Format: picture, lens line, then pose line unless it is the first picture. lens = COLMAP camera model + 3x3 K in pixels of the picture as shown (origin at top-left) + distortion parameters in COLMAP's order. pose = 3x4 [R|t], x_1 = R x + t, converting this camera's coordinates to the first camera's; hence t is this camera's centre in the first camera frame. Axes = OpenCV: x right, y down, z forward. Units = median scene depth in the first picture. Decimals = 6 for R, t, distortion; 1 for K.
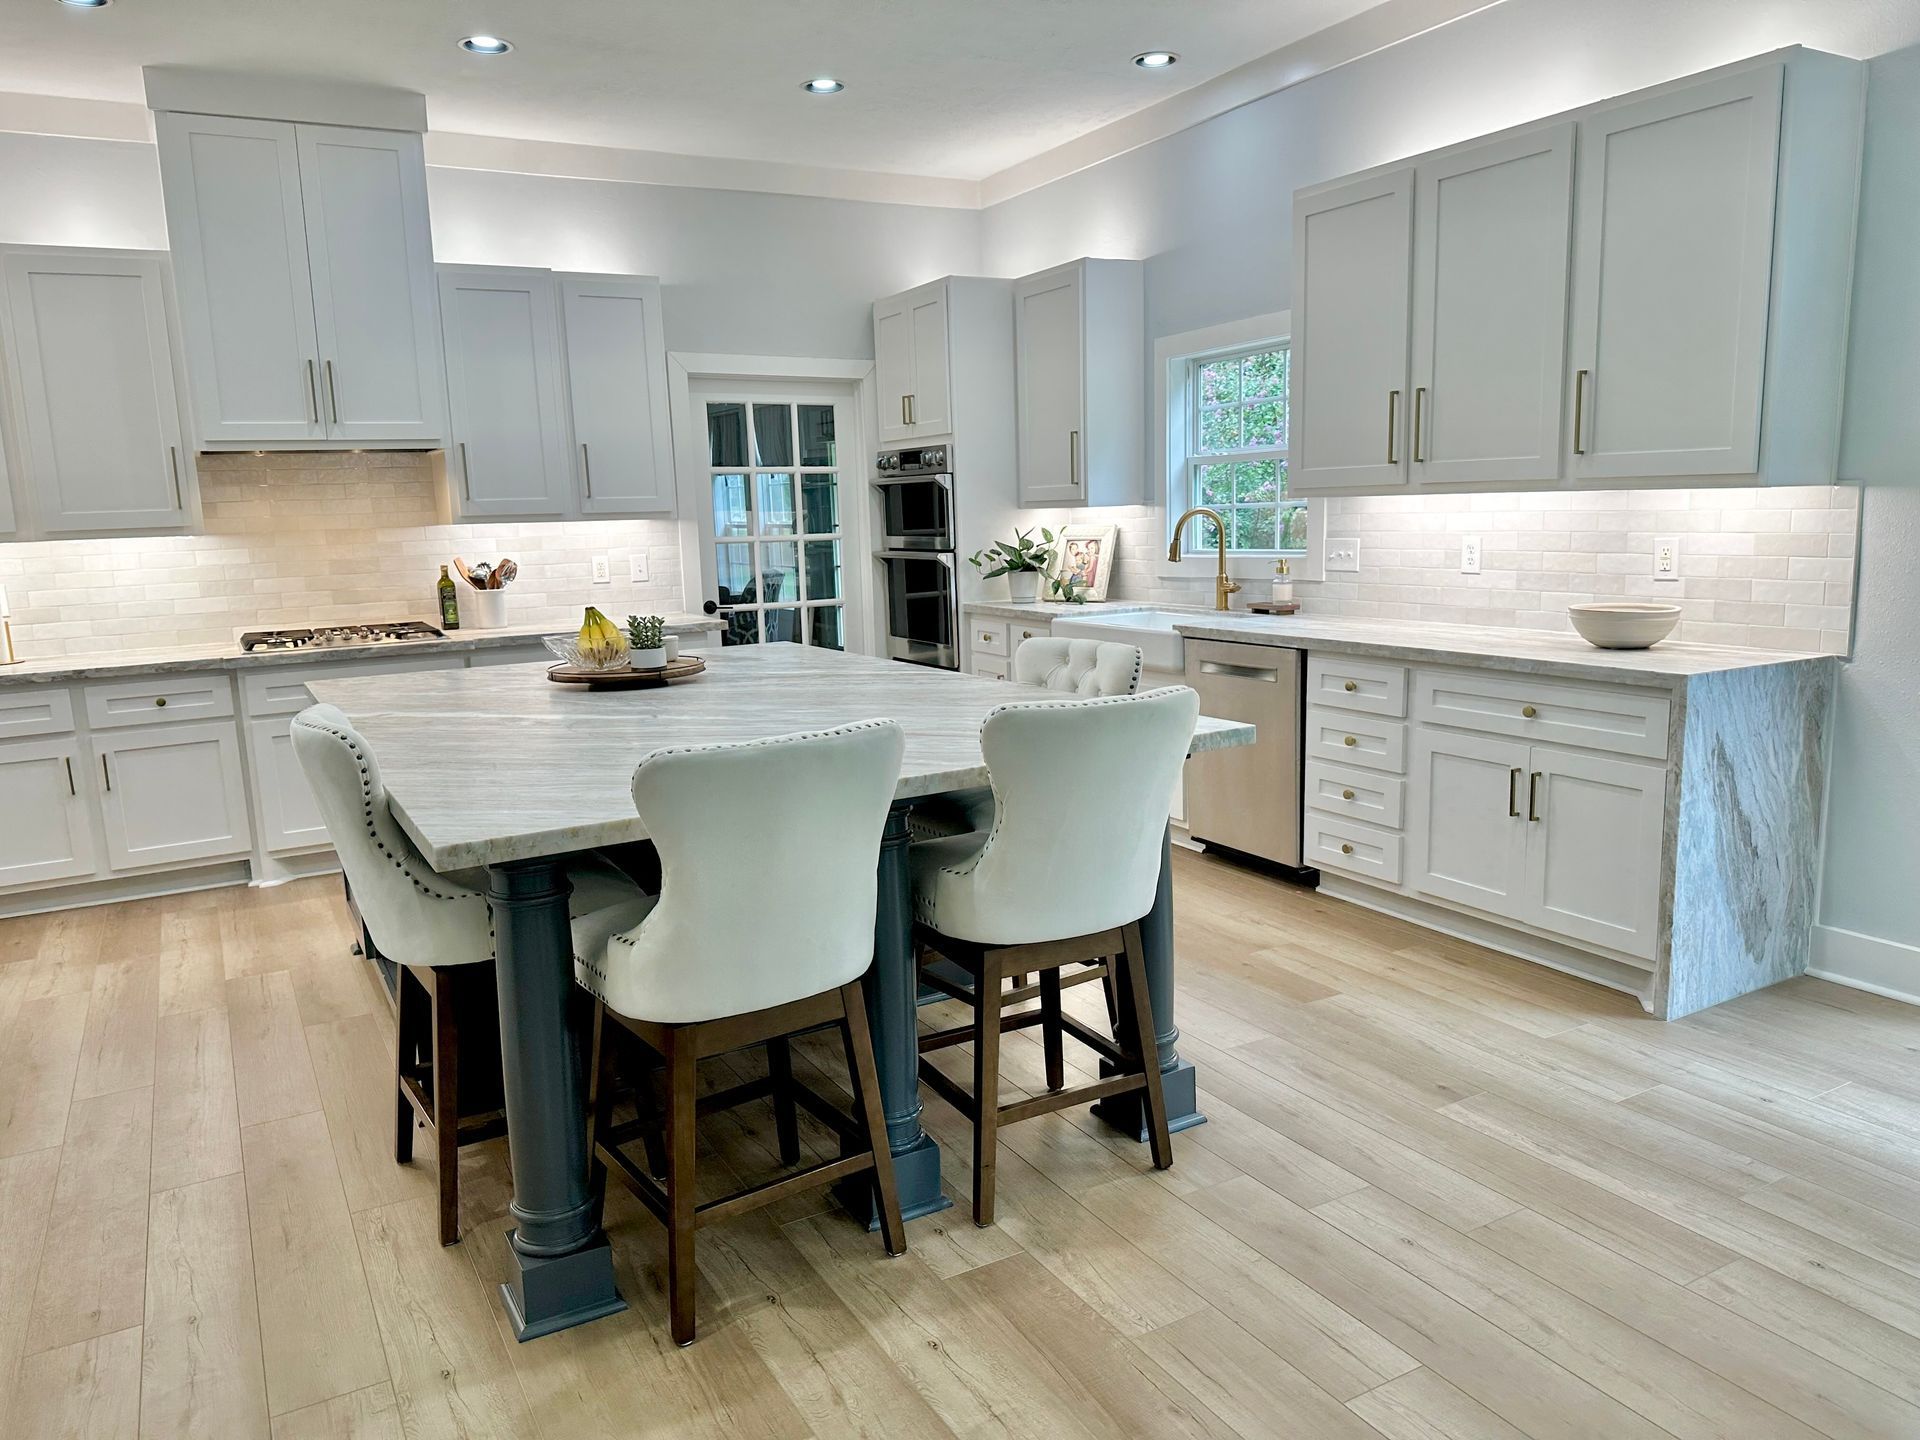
lens RADIAL K [[1364.6, 0, 954.8], [0, 1364.6, 733.3], [0, 0, 1]] dist [0.037466, -0.044628]
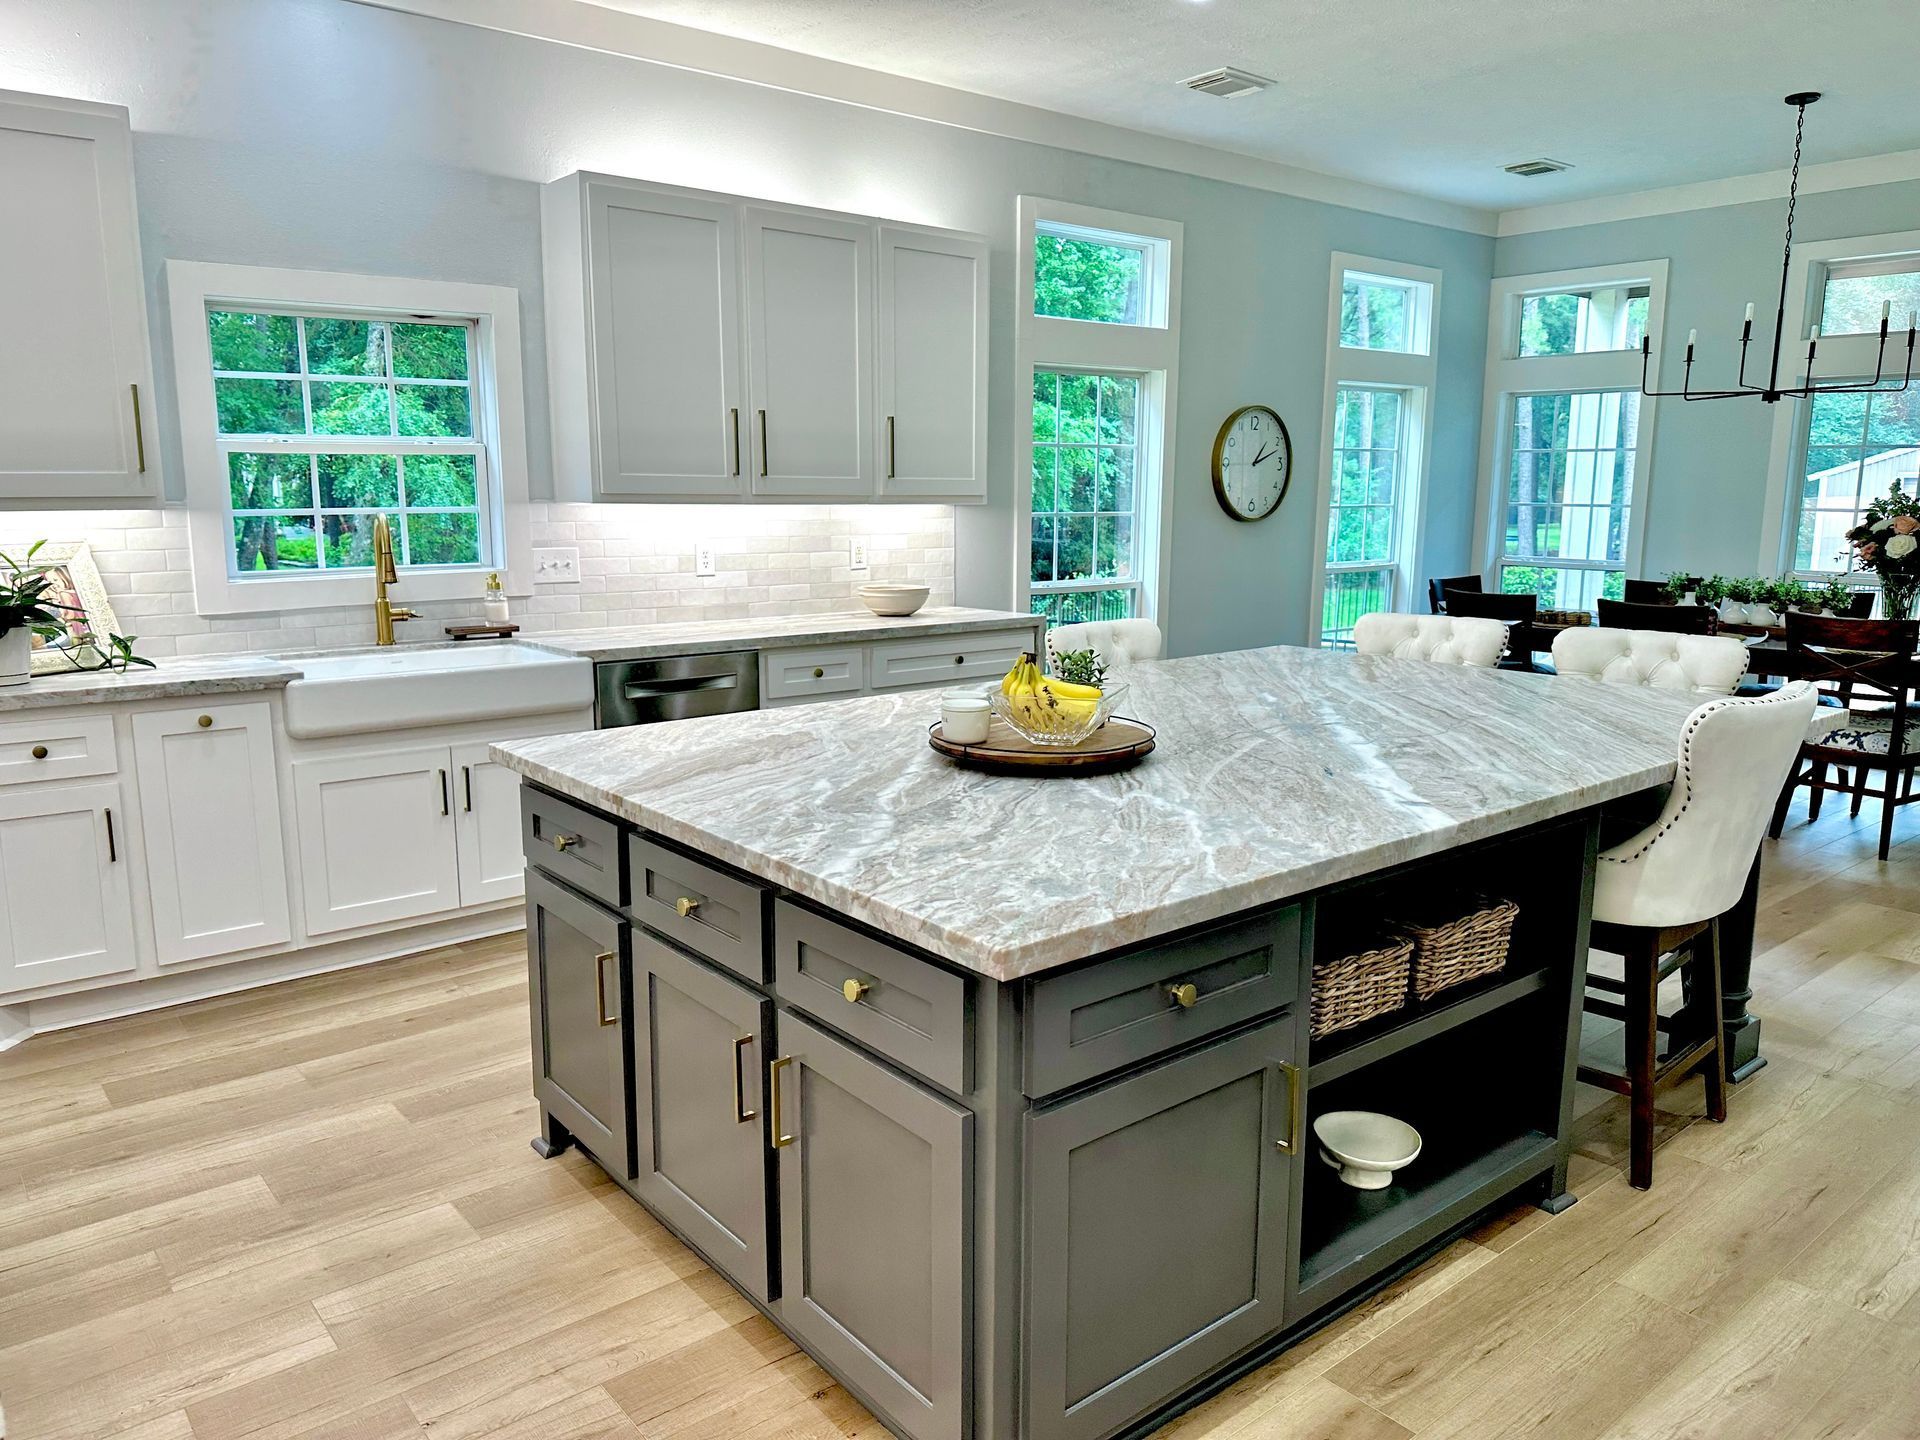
lens RADIAL K [[1364.6, 0, 954.8], [0, 1364.6, 733.3], [0, 0, 1]] dist [0.037466, -0.044628]
pose [[-0.175544, -0.144616, 0.973792, -0.654371], [0.163979, 0.971039, 0.173767, -0.128481], [-0.970719, 0.190185, -0.146746, 0.836947]]
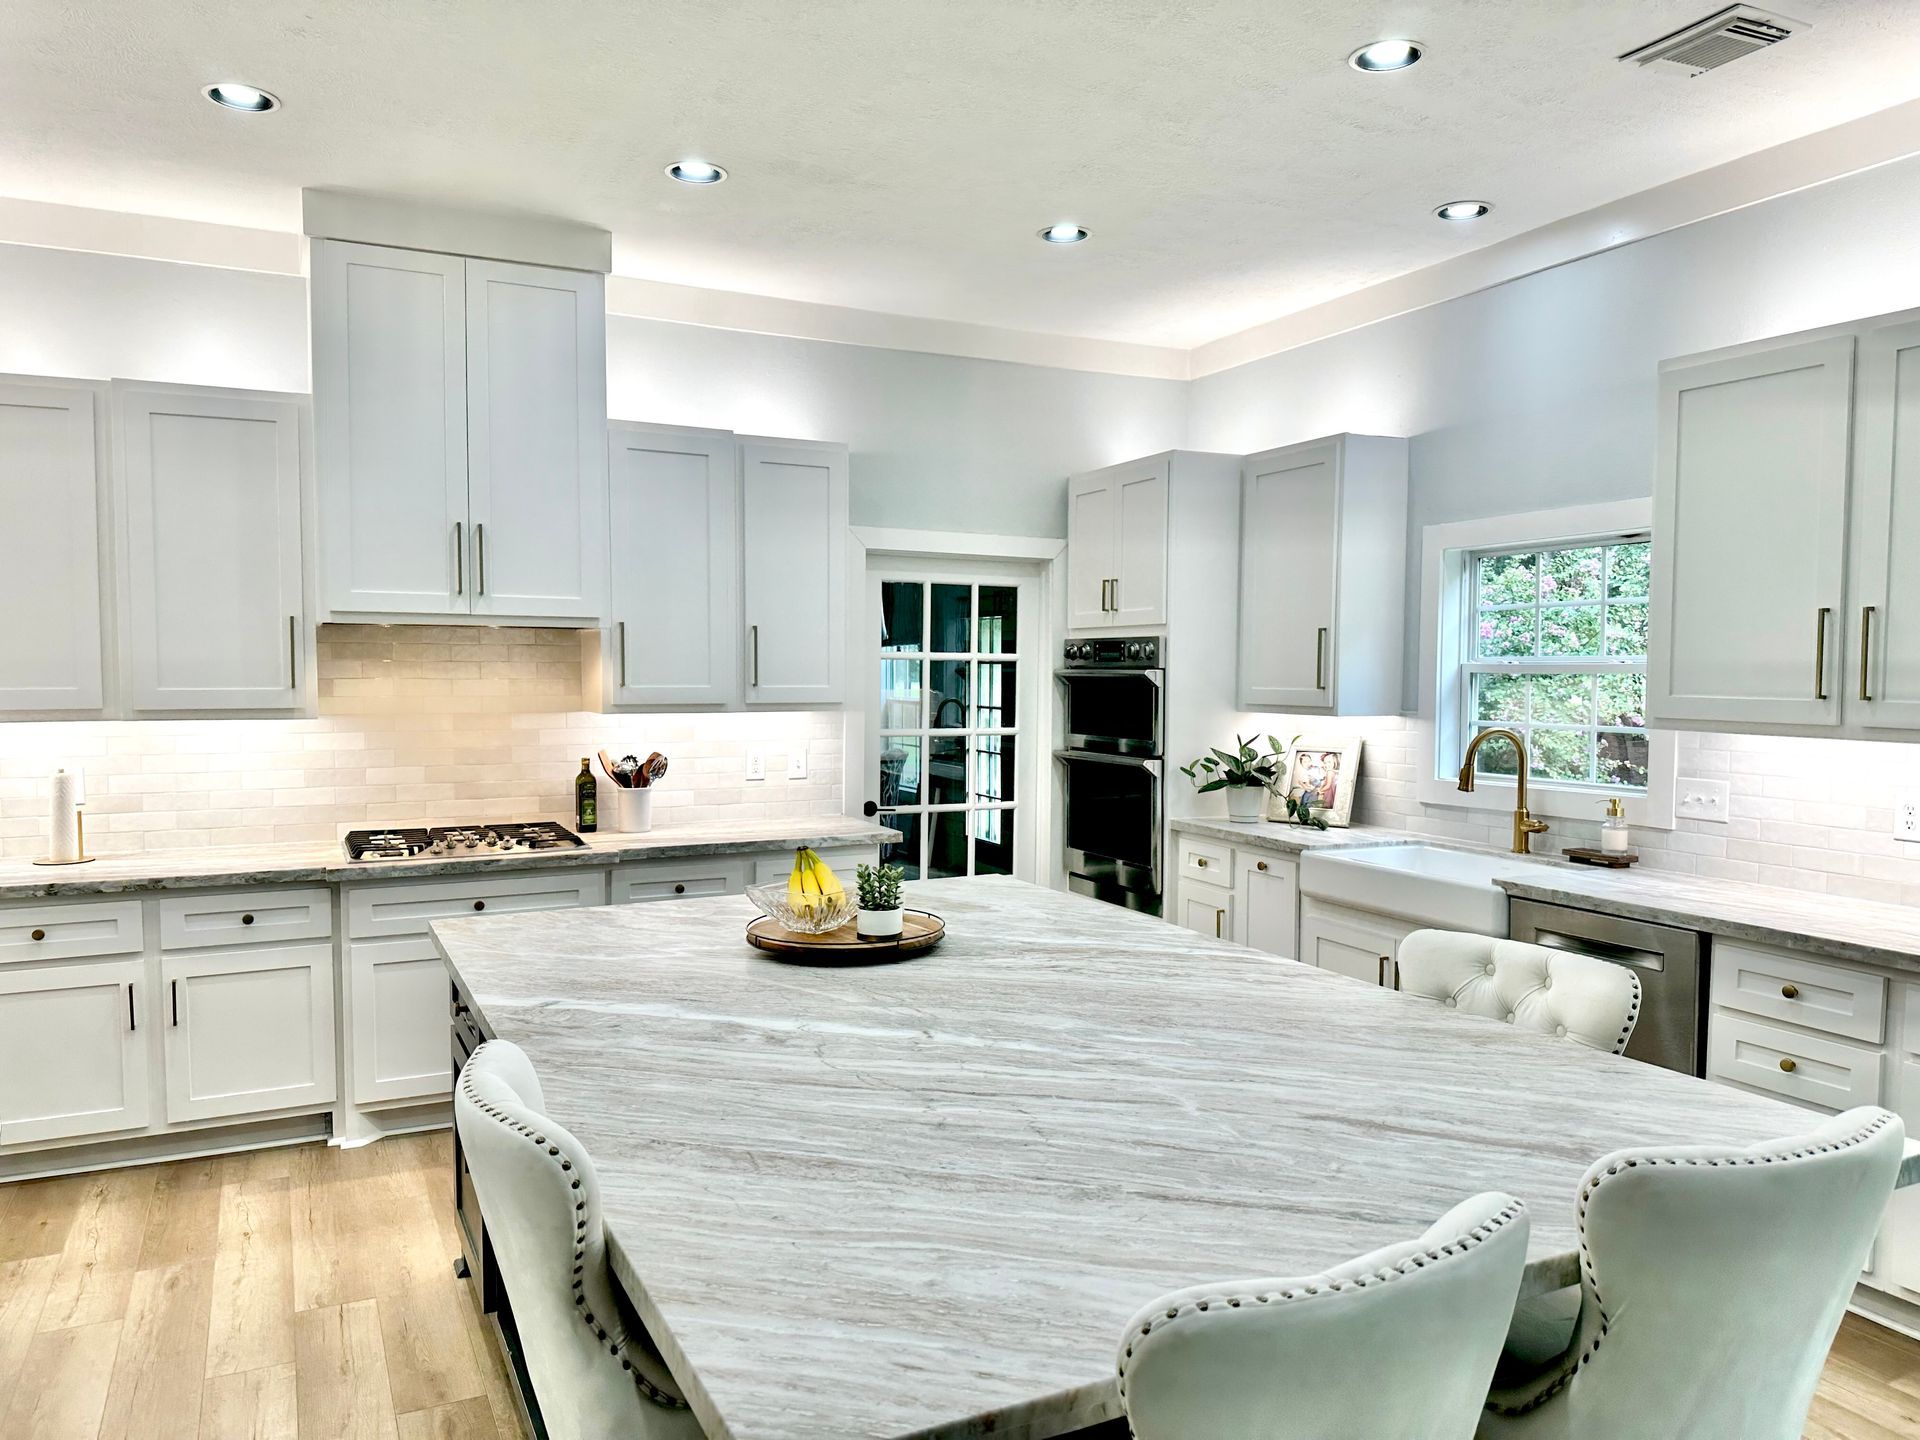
lens RADIAL K [[1364.6, 0, 954.8], [0, 1364.6, 733.3], [0, 0, 1]] dist [0.037466, -0.044628]
pose [[0.998184, 0.039282, -0.045661, -0.111094], [-0.044289, 0.992447, -0.114398, -0.054177], [0.040823, 0.116213, 0.992385, 0.170669]]
